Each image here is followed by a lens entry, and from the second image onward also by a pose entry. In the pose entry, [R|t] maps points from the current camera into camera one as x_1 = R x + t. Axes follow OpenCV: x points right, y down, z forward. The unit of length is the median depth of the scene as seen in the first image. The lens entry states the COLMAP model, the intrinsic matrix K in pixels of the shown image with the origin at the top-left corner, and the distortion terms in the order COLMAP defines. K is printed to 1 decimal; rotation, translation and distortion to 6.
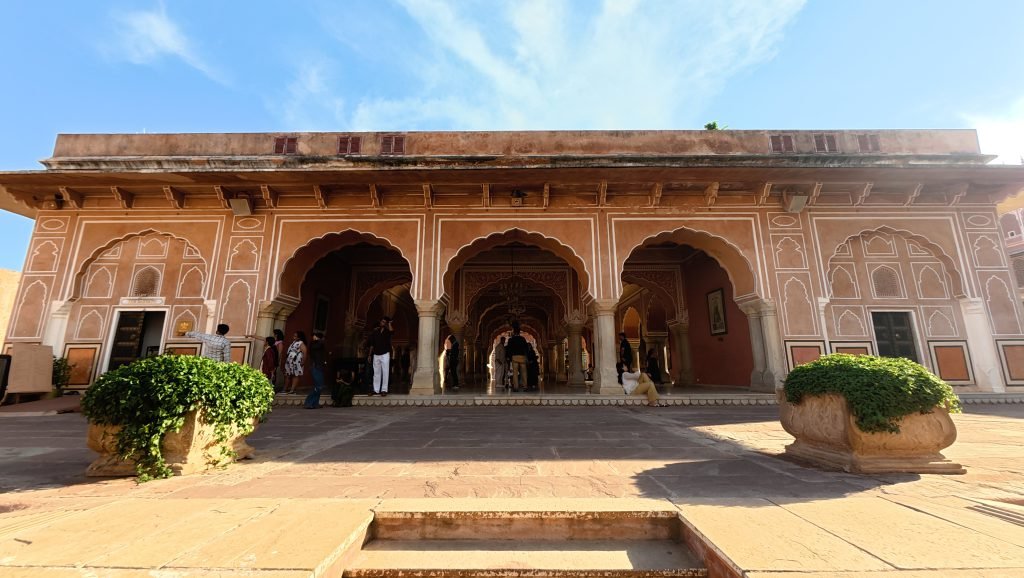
lens RADIAL K [[403.2, 0, 517.3], [0, 403.2, 273.6], [0, 0, 1]] dist [-0.002436, 0.000581]
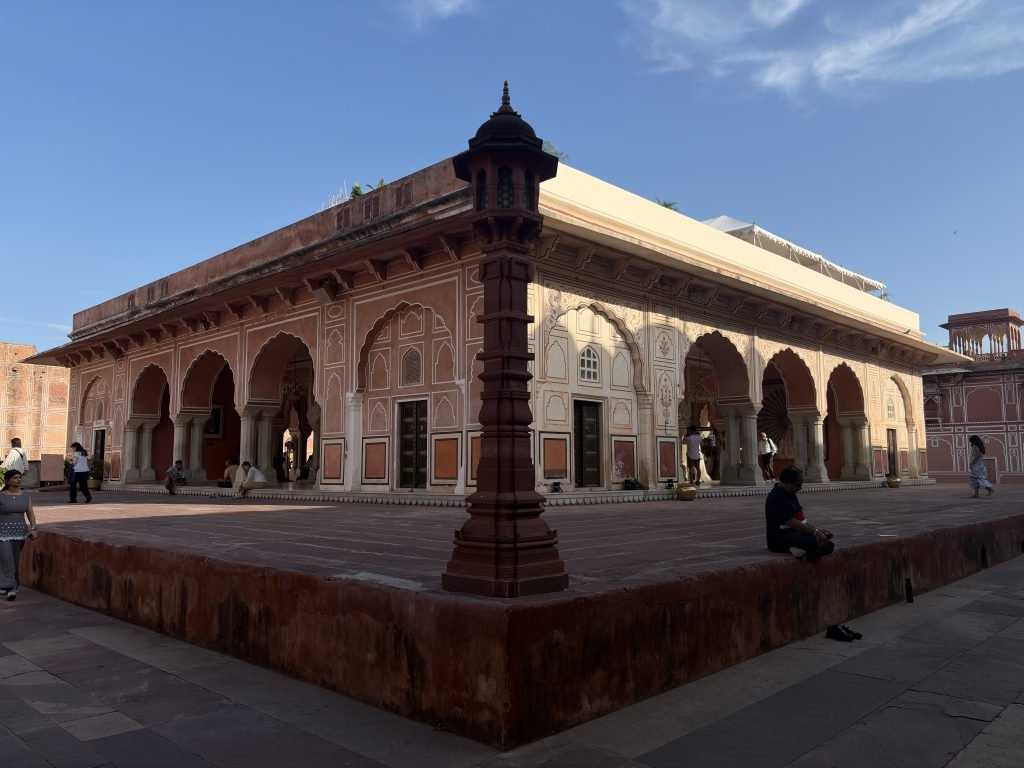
lens RADIAL K [[780.5, 0, 517.6], [0, 780.5, 390.2], [0, 0, 1]] dist [0.062926, -0.078542]
pose [[0.714833, -0.066615, -0.696115, 2.141235], [0.154754, 0.985841, 0.064574, -0.002254], [0.681957, -0.153886, 0.715020, -0.040070]]
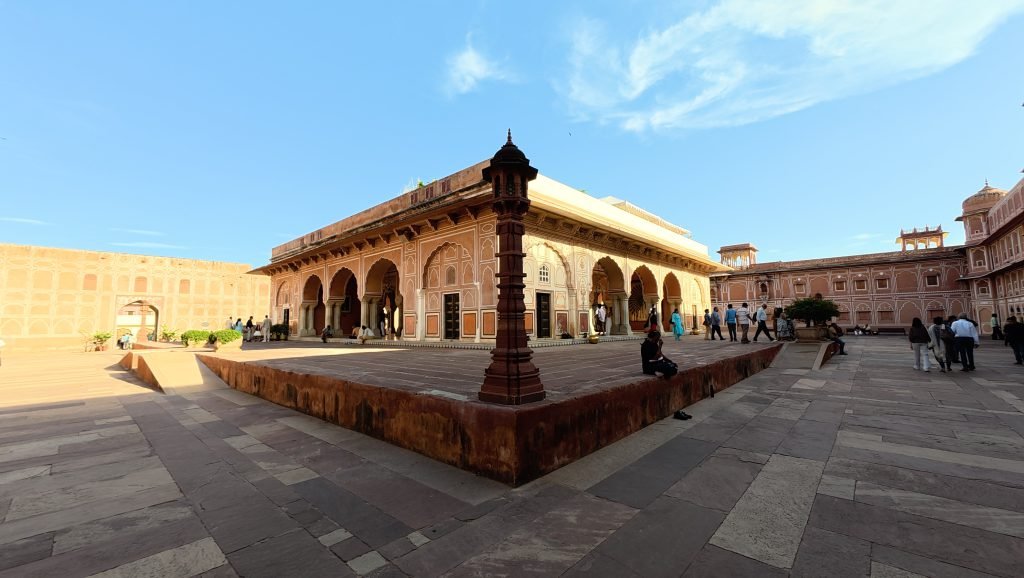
lens RADIAL K [[403.2, 0, 513.3], [0, 403.2, 287.2], [0, 0, 1]] dist [-0.002436, 0.000581]
pose [[0.734644, -0.067558, -0.675081, 2.114231], [0.159195, 0.984415, 0.074727, -0.014755], [0.659511, -0.162368, 0.733949, -0.038766]]
